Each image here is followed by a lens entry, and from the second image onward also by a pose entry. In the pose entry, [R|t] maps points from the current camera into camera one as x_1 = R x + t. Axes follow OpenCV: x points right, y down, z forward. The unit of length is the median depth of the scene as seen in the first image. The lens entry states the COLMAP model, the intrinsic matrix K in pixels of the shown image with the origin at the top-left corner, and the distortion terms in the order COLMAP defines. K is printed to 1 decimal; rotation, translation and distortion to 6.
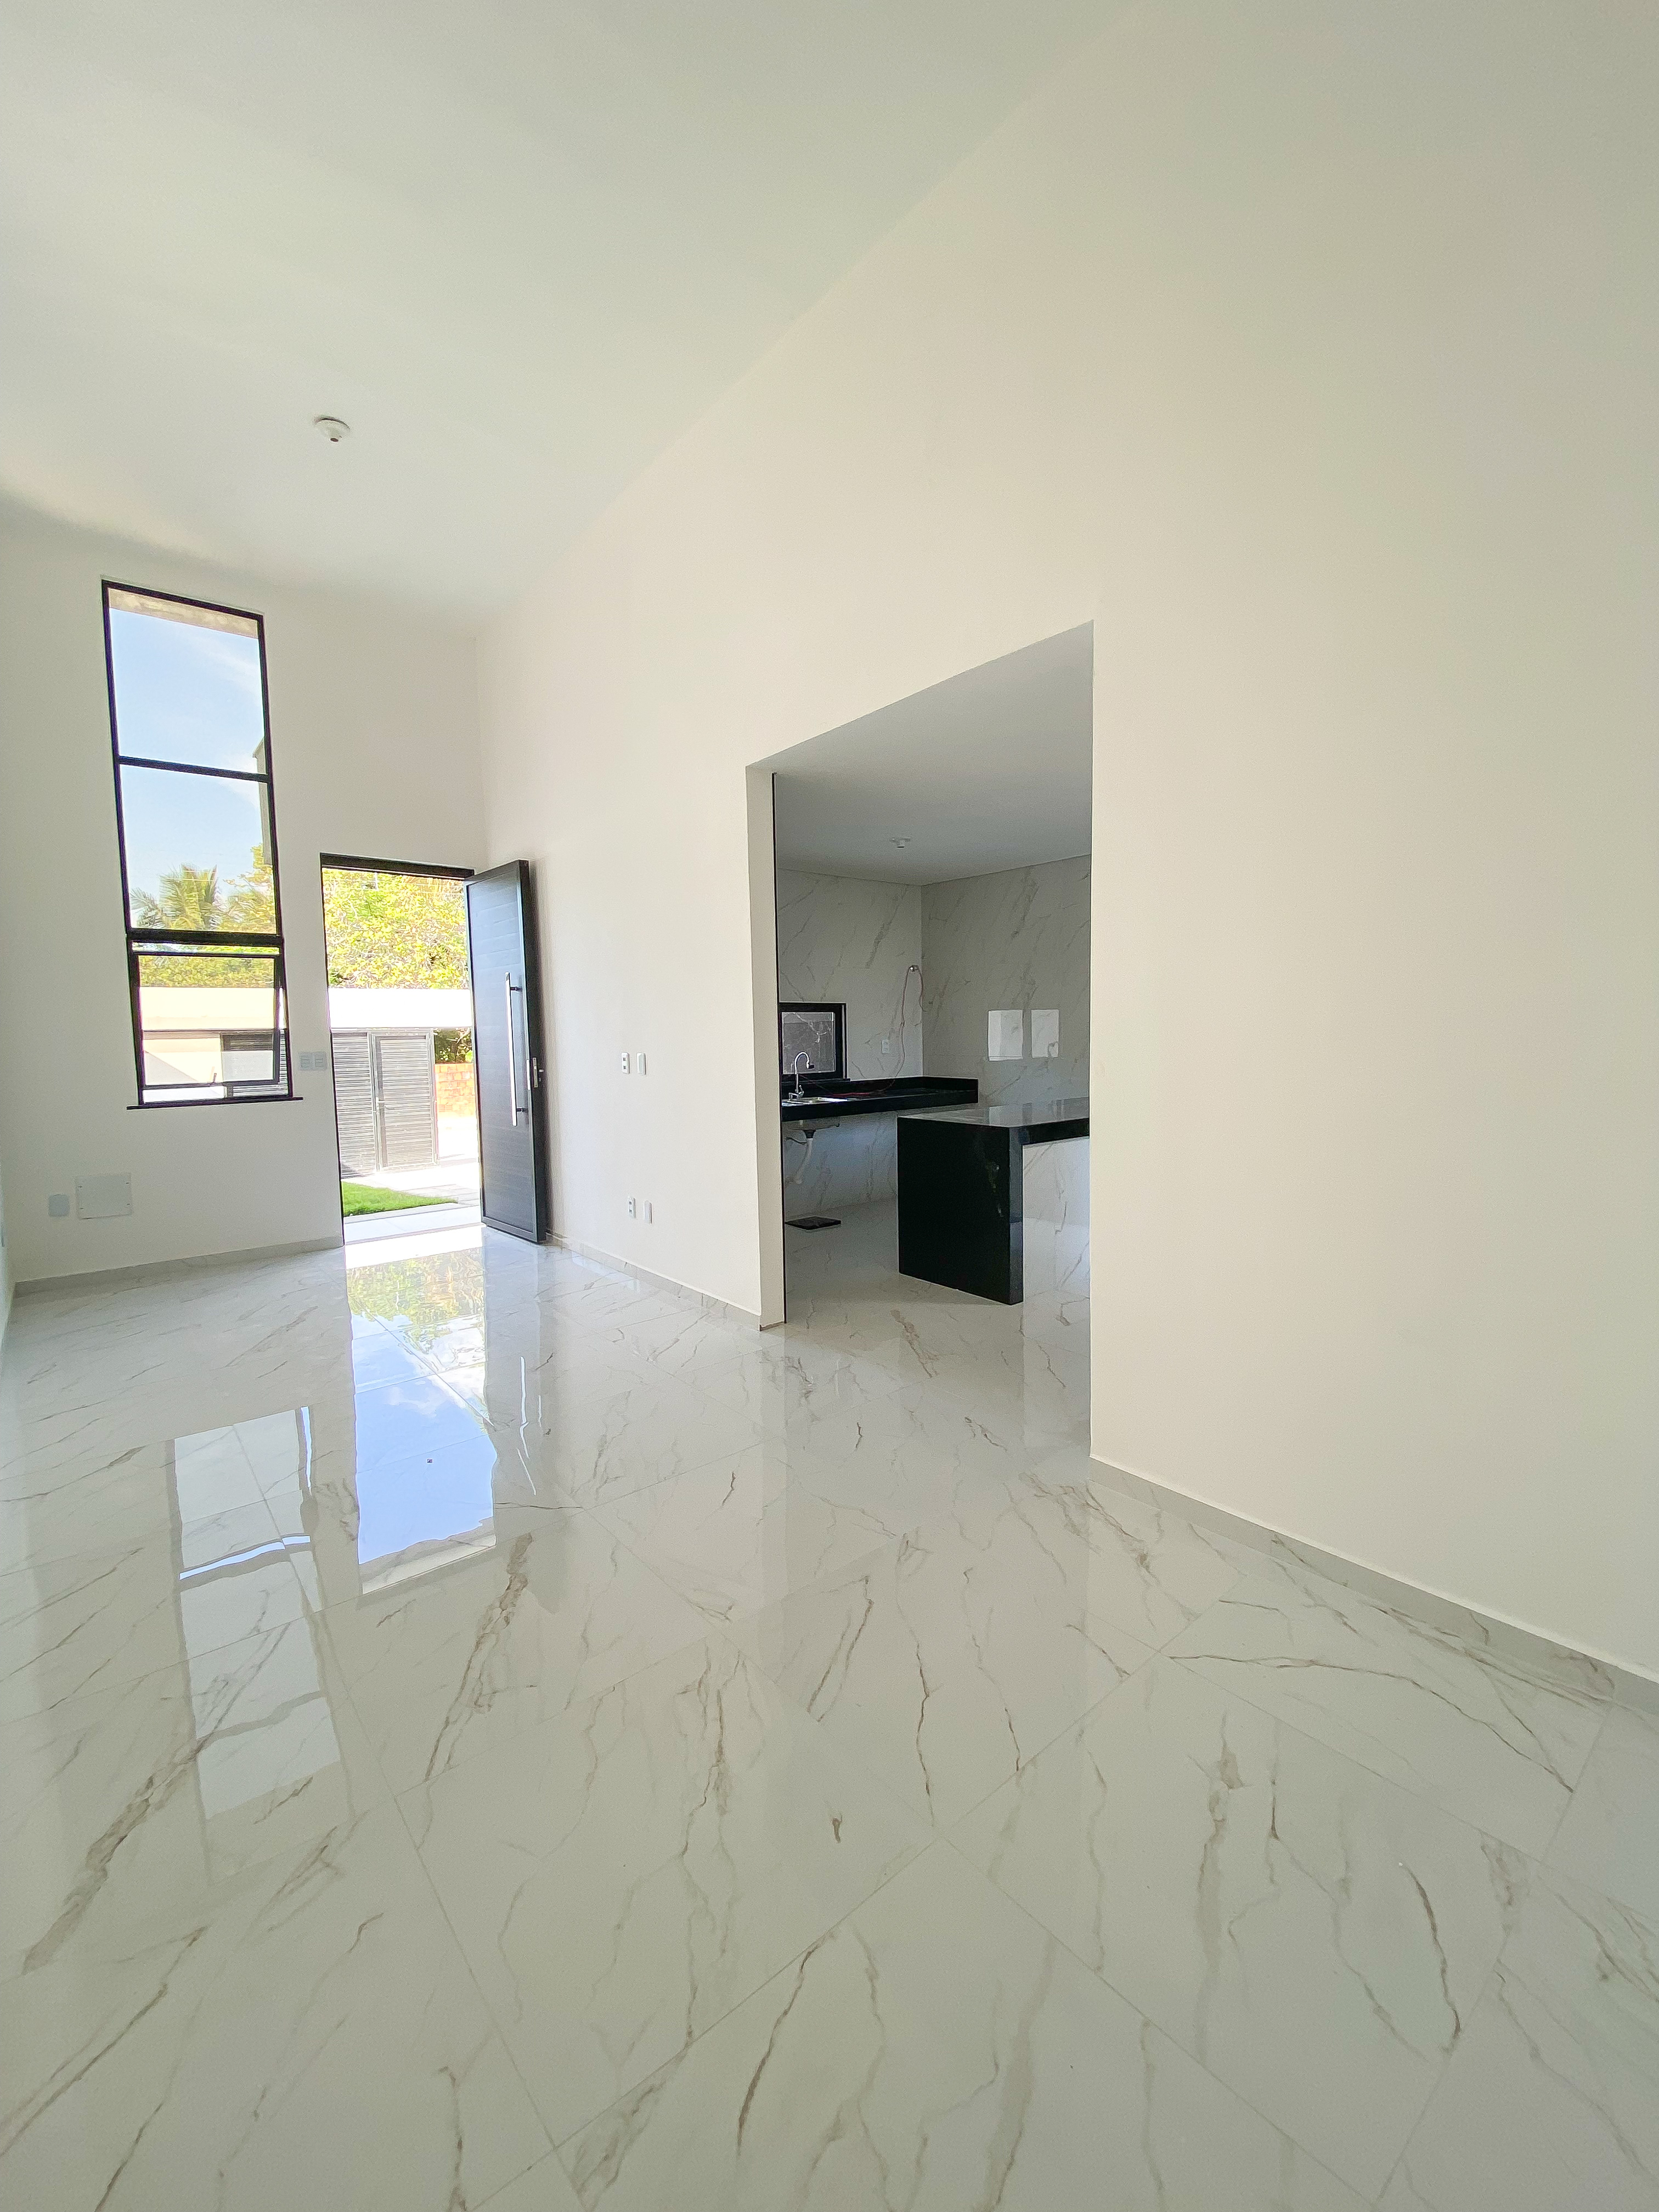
lens RADIAL K [[875.4, 0, 794.9], [0, 875.4, 1106.7], [0, 0, 1]] dist [-0.034581, -0.003674]
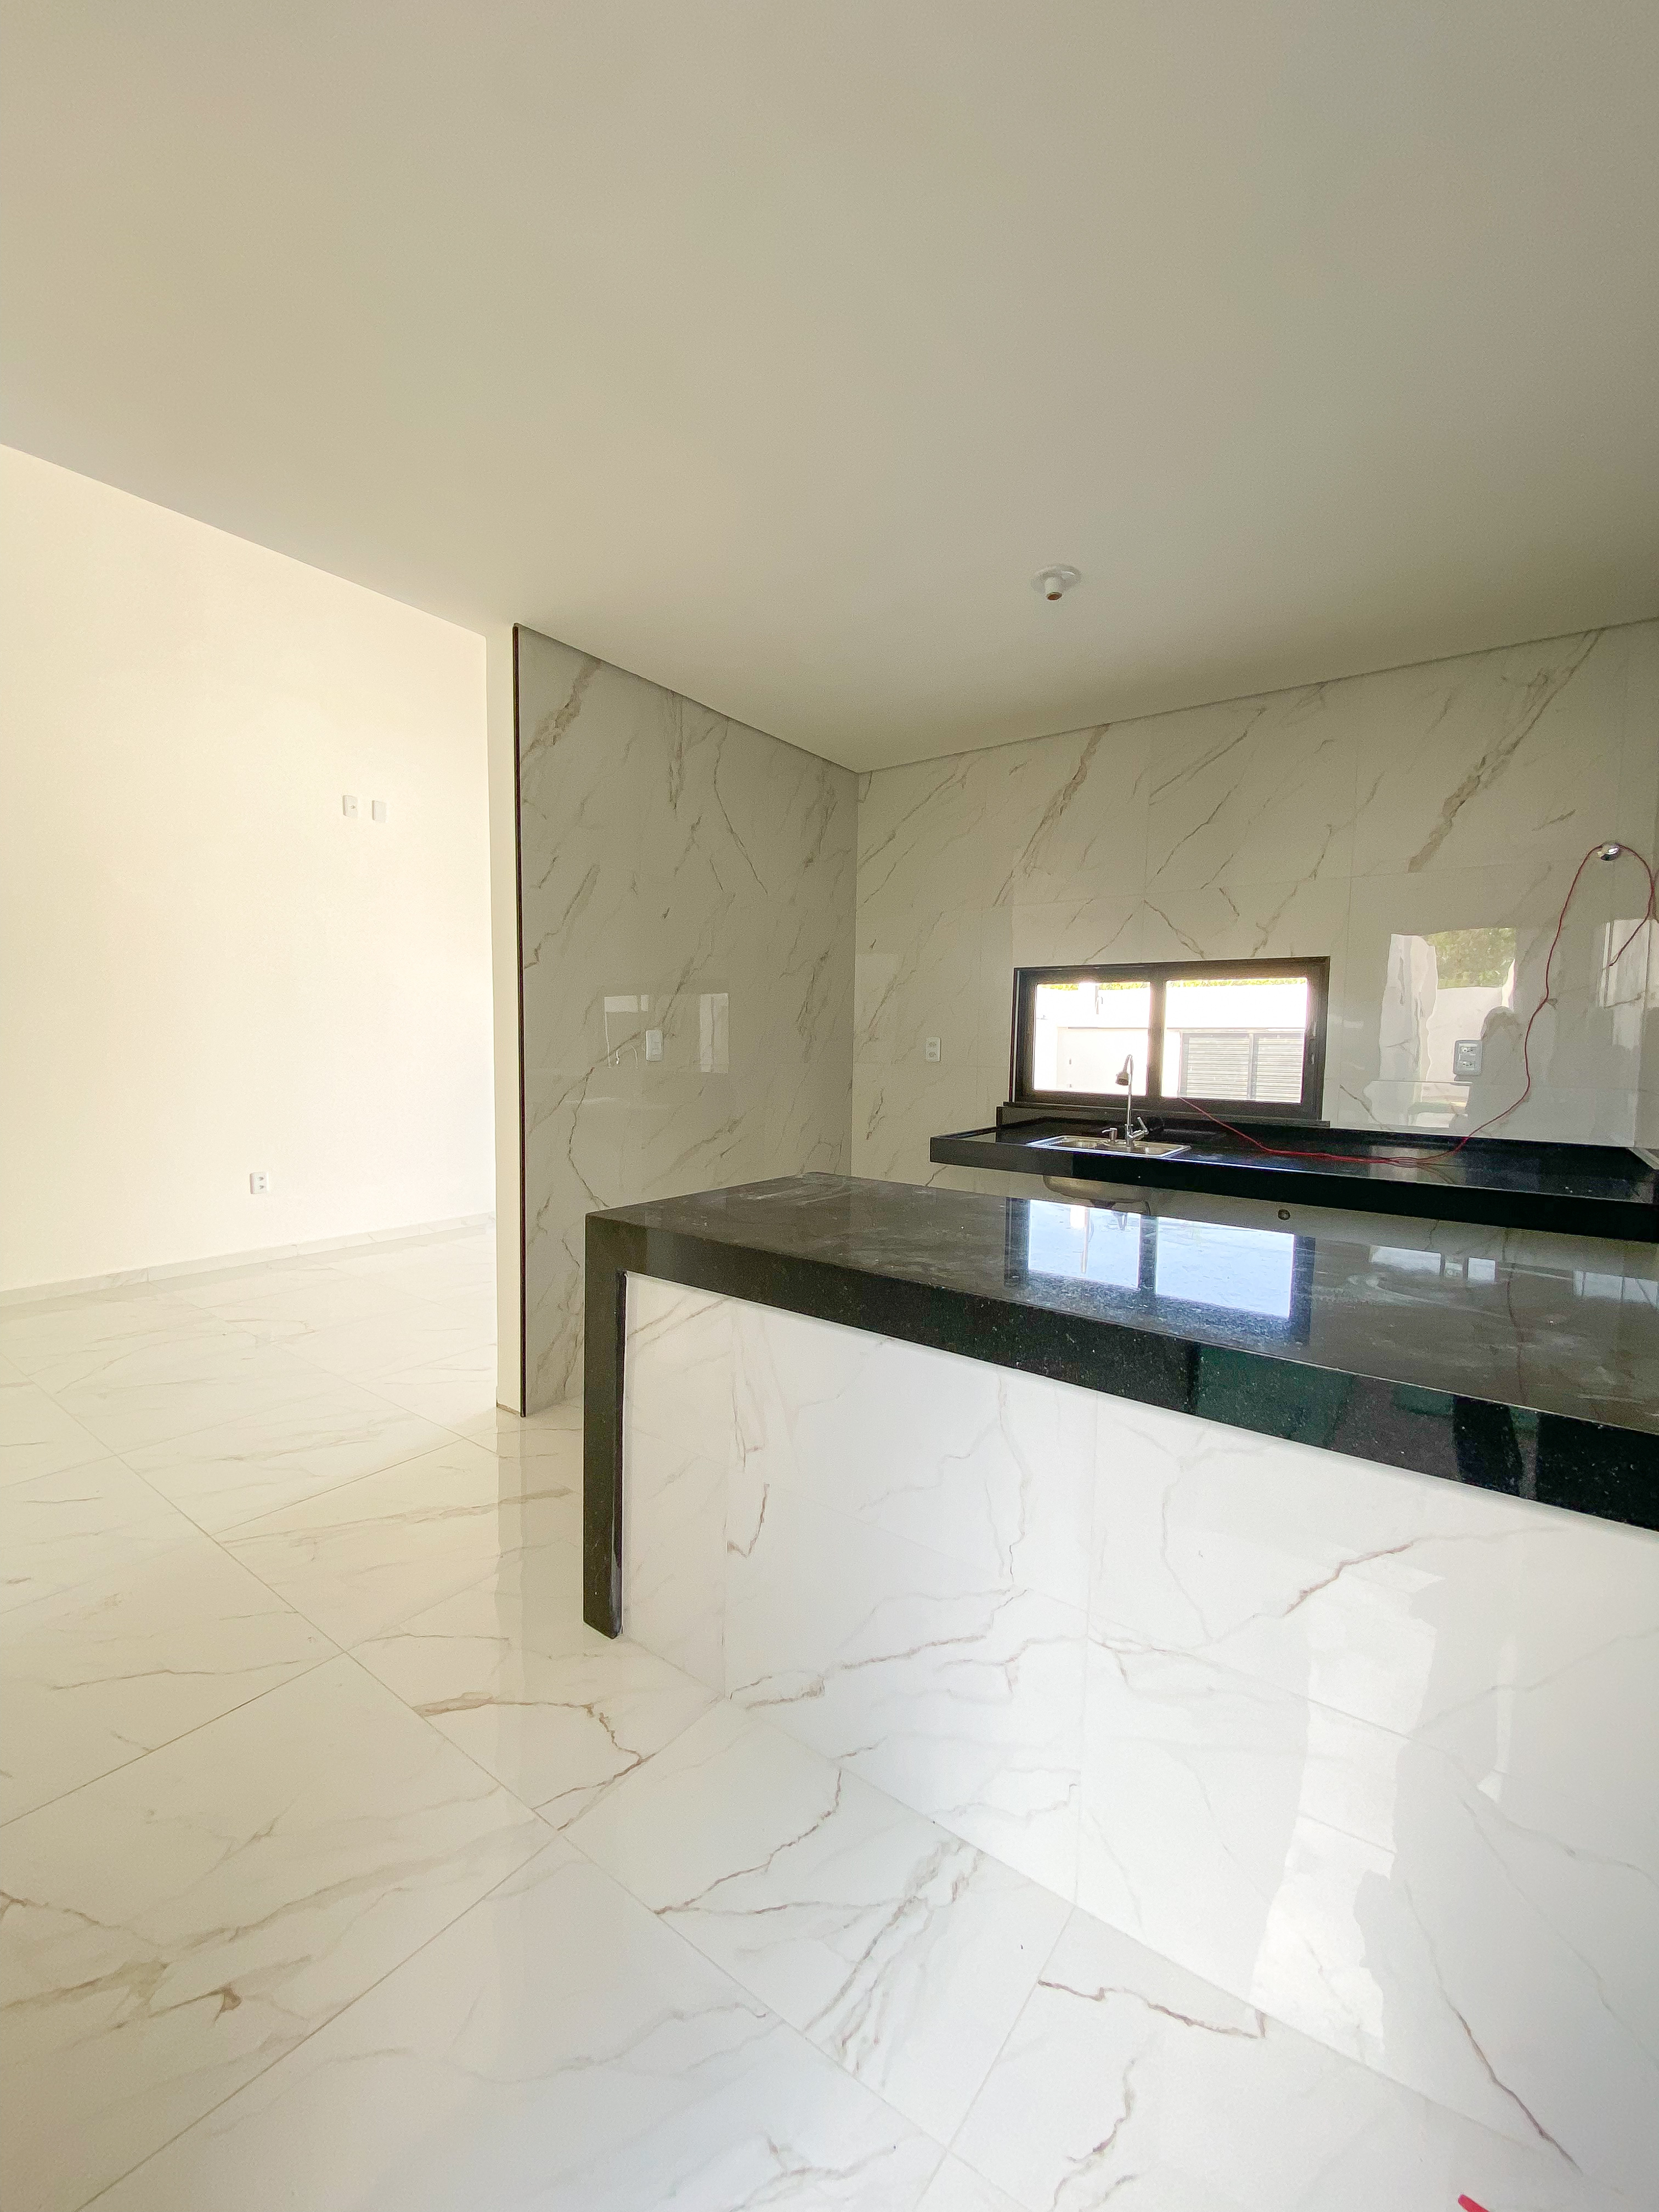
lens RADIAL K [[875.4, 0, 838.6], [0, 875.4, 1106.8], [0, 0, 1]] dist [-0.034581, -0.003674]
pose [[0.278783, 0.083140, -0.956749, 0.407881], [-0.089978, 0.994125, 0.060169, -0.041302], [0.956130, 0.069312, 0.284626, 0.599662]]
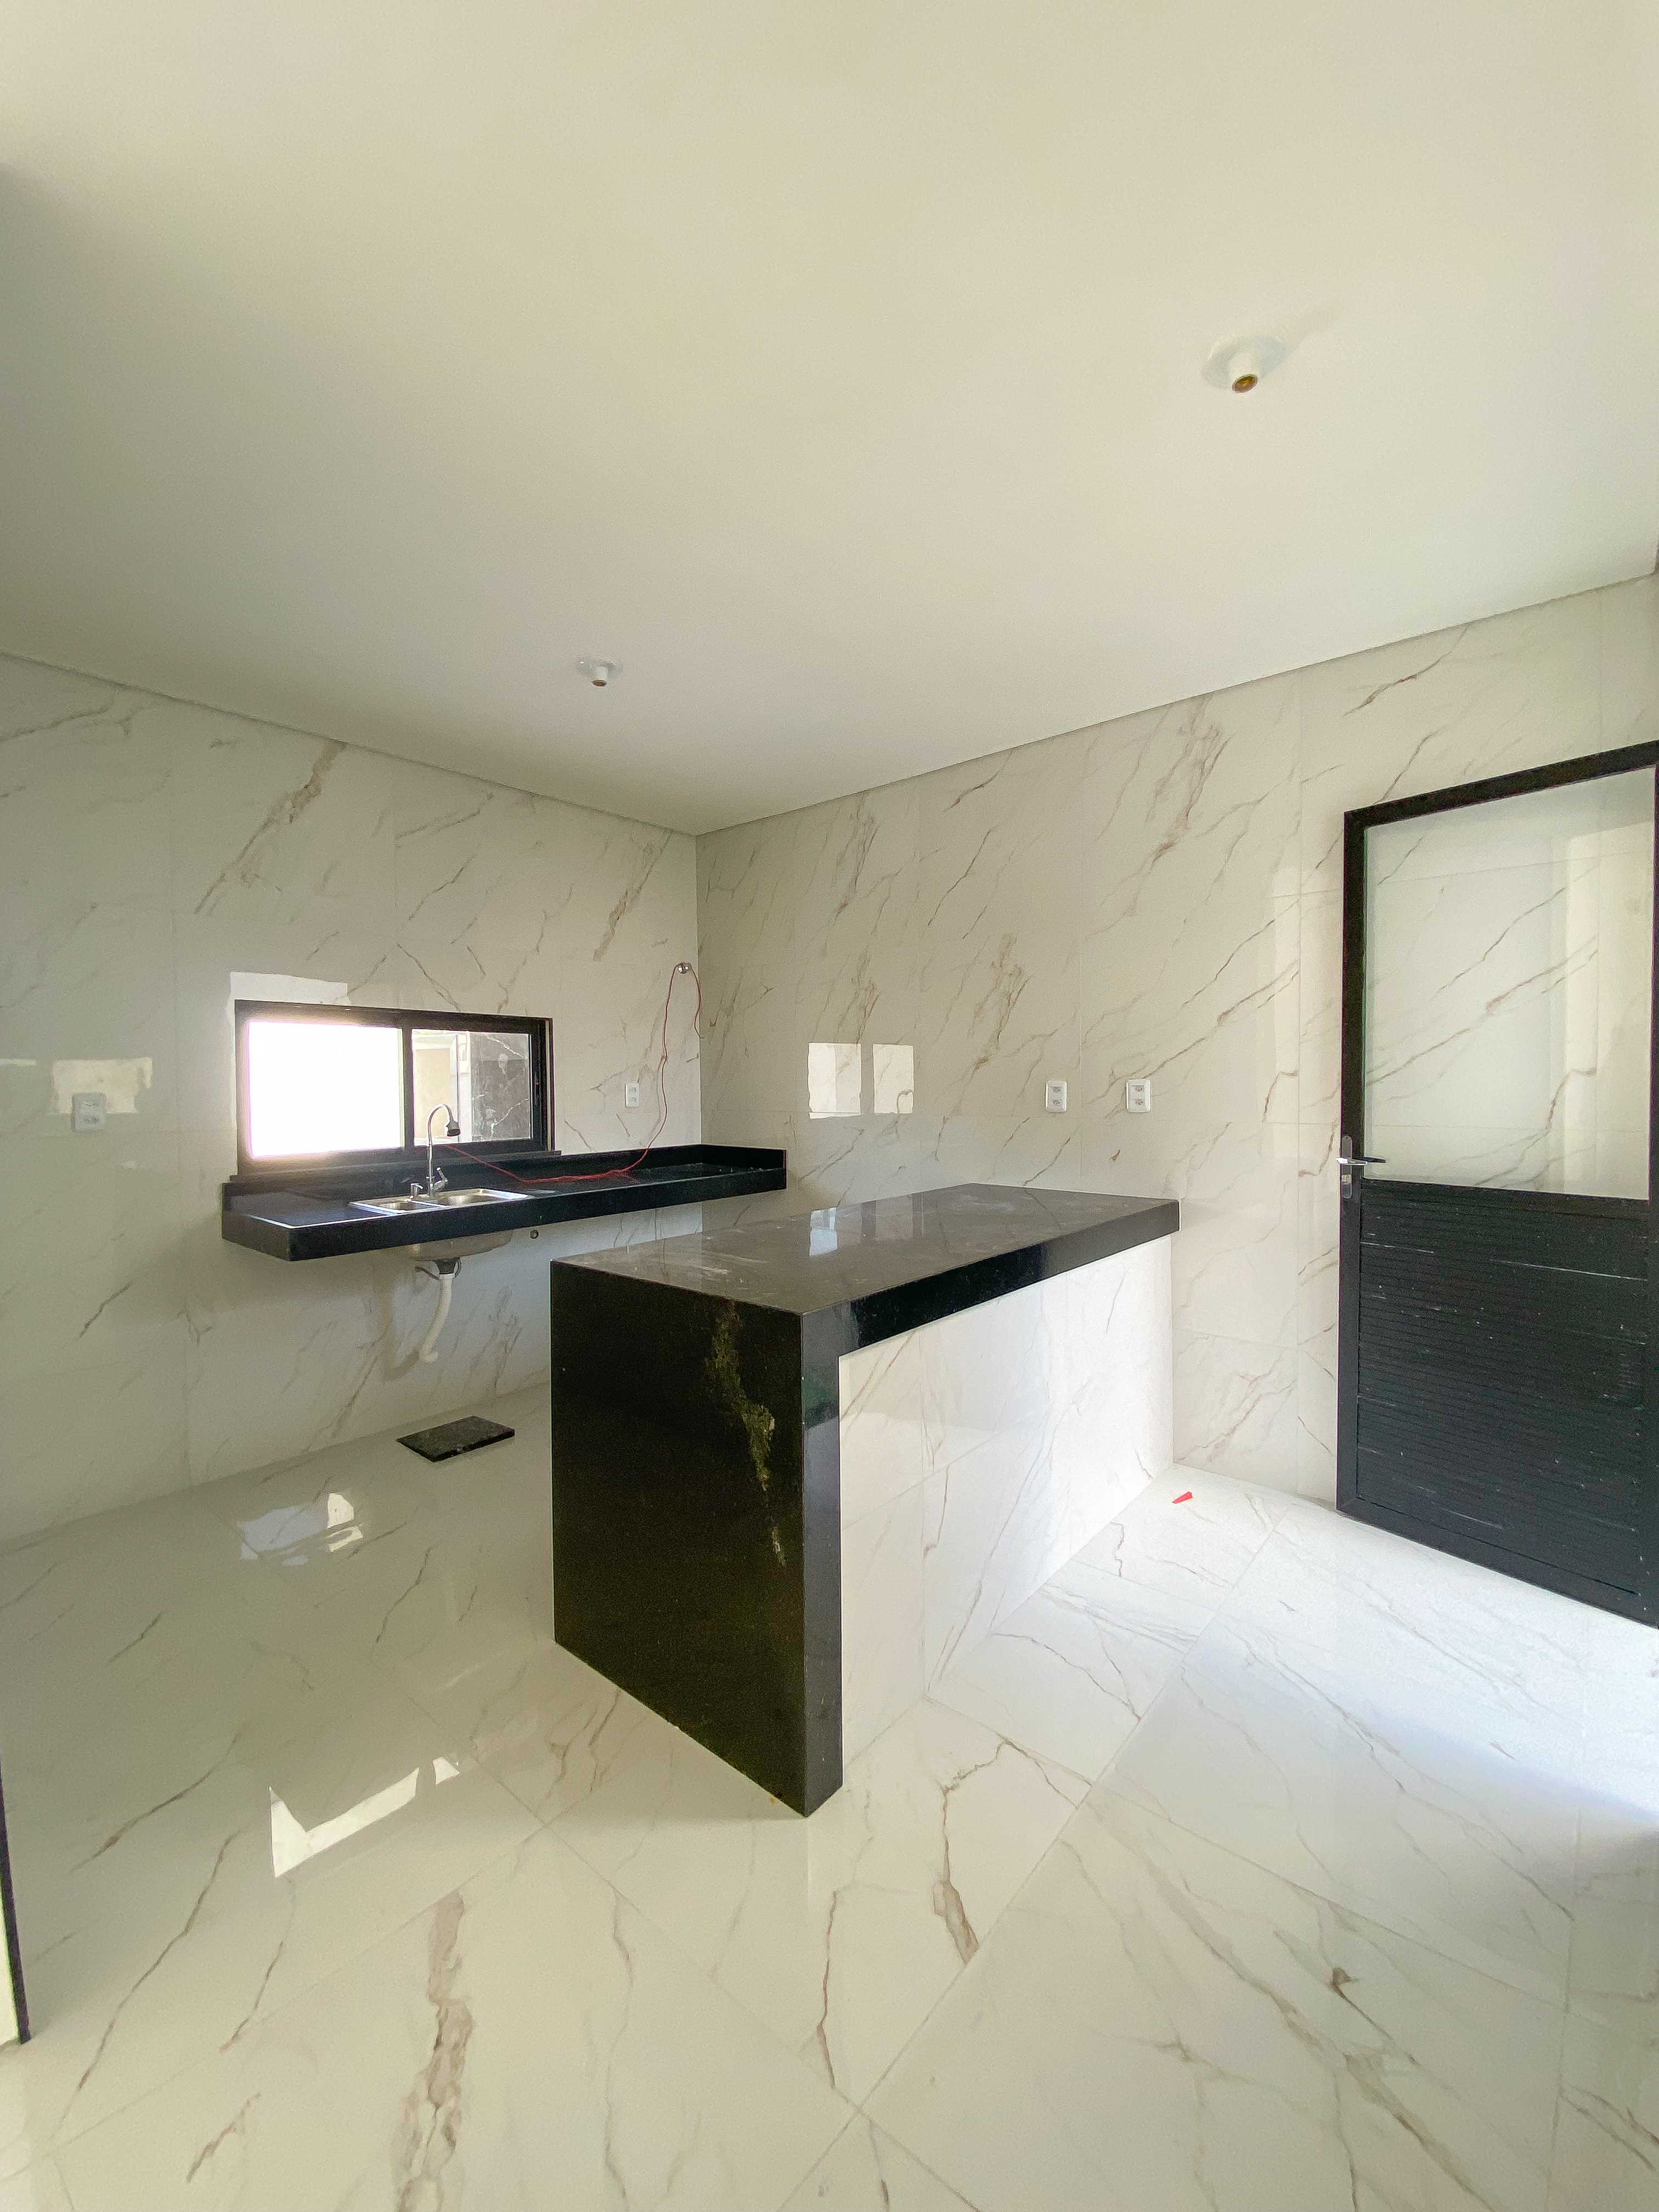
lens RADIAL K [[888.5, 0, 829.2], [0, 888.5, 1087.9], [0, 0, 1]] dist [-0.037915, -0.002243]
pose [[0.978986, 0.007455, 0.203790, 0.112390], [0.008370, 0.997020, -0.076683, -0.026715], [-0.203755, 0.076777, 0.976007, 0.389727]]
